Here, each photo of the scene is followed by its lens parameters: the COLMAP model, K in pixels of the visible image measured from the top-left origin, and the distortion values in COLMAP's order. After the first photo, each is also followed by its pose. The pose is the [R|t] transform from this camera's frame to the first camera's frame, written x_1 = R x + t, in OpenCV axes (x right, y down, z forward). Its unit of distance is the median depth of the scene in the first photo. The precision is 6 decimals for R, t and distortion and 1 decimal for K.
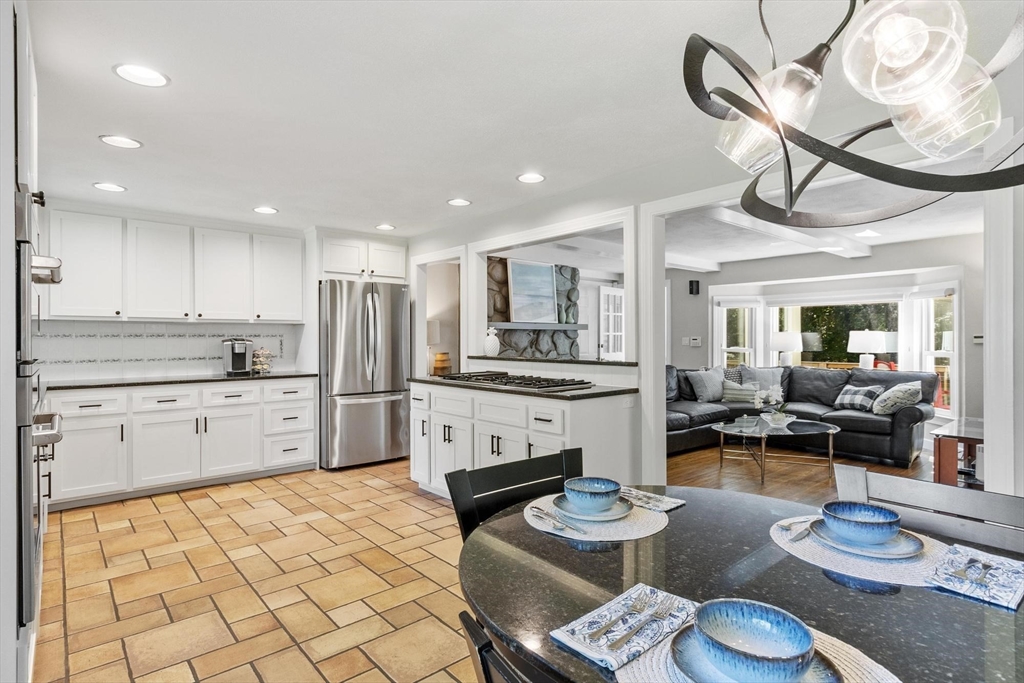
lens RADIAL K [[527.1, 0, 511.9], [0, 527.1, 339.9], [0, 0, 1]] dist [0.007211, -0.000515]
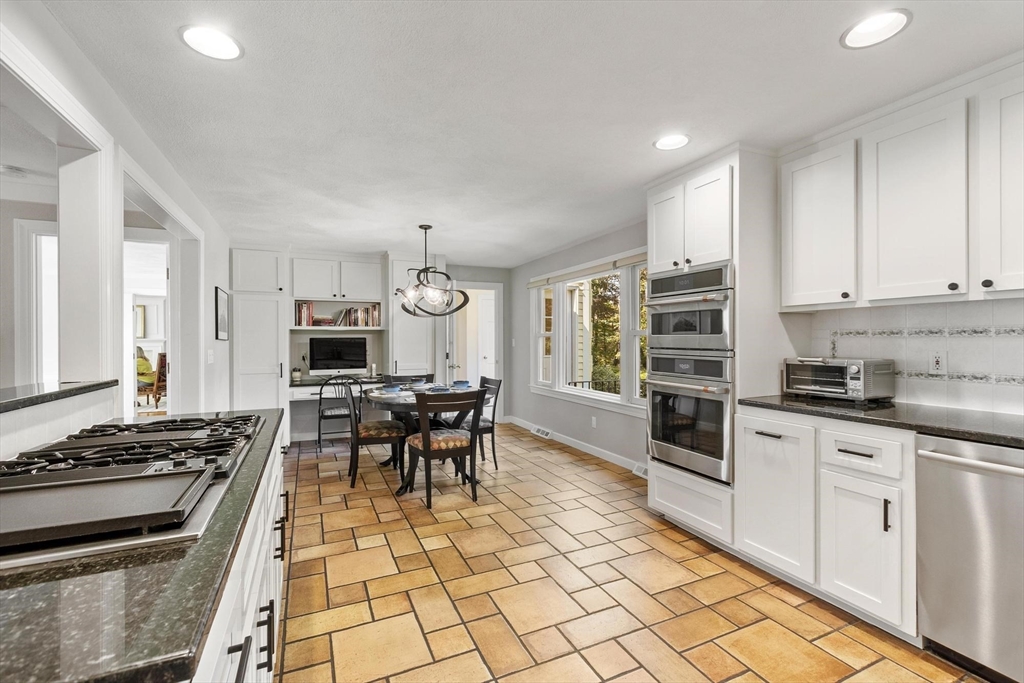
lens RADIAL K [[446.3, 0, 507.2], [0, 446.3, 347.0], [0, 0, 1]] dist [0.001677, -0.000402]
pose [[-0.957773, 0.007458, 0.287428, -0.268094], [0.008206, 0.999965, 0.001401, 0.007448], [-0.287408, 0.003700, -0.957801, 0.954227]]
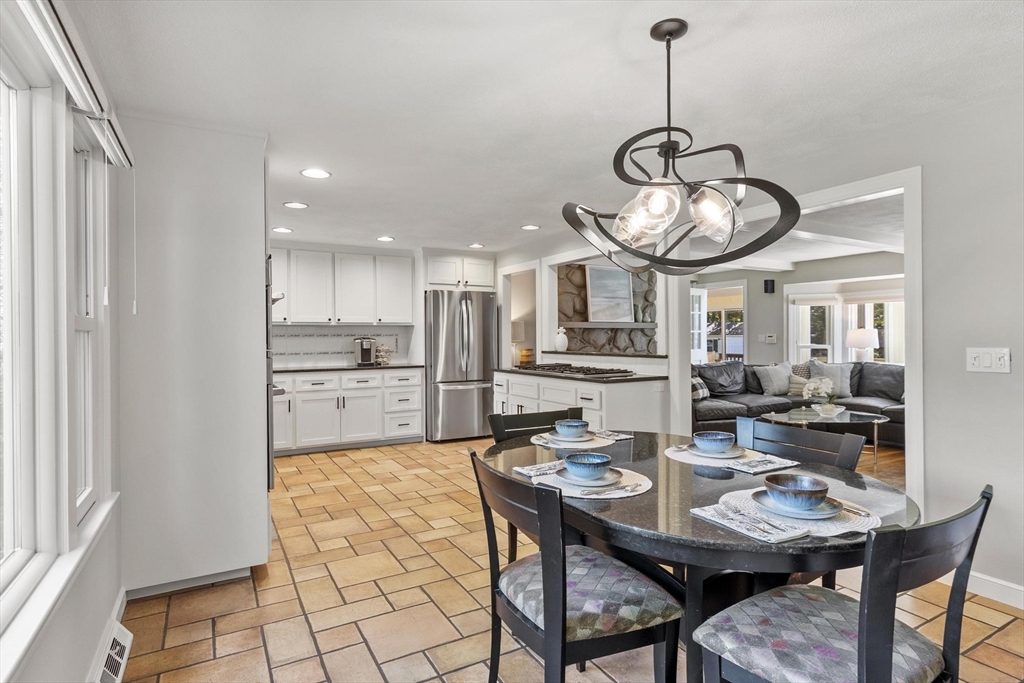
lens RADIAL K [[527.1, 0, 515.4], [0, 527.1, 339.1], [0, 0, 1]] dist [0.007211, -0.000515]
pose [[0.982142, -0.003627, -0.188107, 0.083121], [0.003980, 0.999991, 0.001495, 0.001043], [0.188100, -0.002217, 0.982147, -0.195182]]
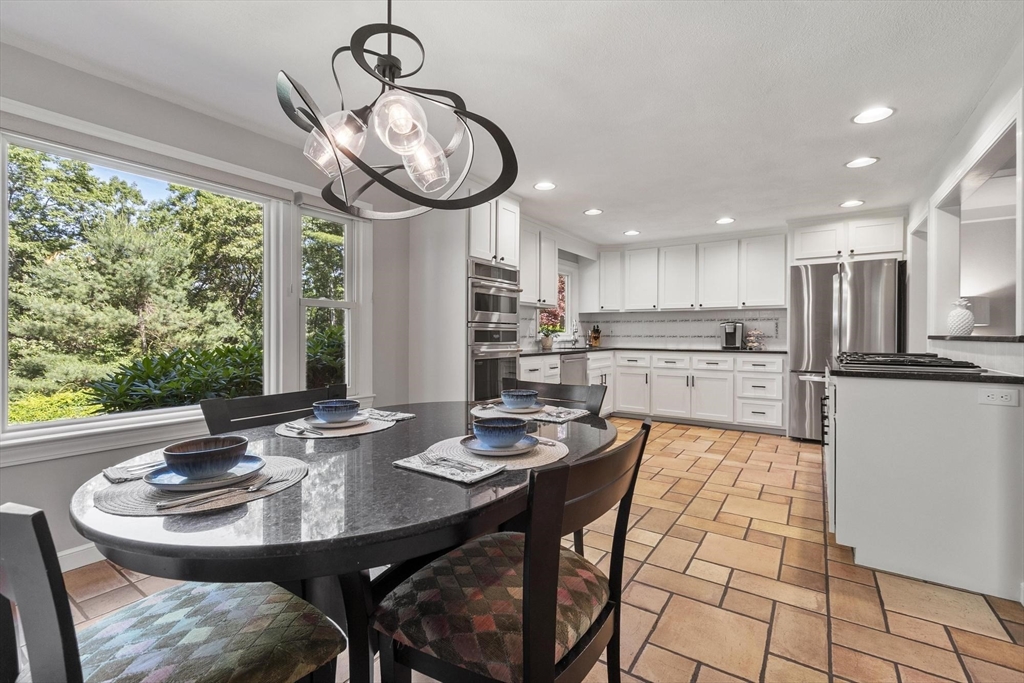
lens RADIAL K [[446.3, 0, 513.1], [0, 446.3, 336.6], [0, 0, 1]] dist [0.001677, -0.000402]
pose [[0.267282, 0.008352, -0.963582, 0.403941], [-0.005123, 0.999961, 0.007247, 0.029574], [0.963605, 0.002999, 0.267315, 0.185347]]
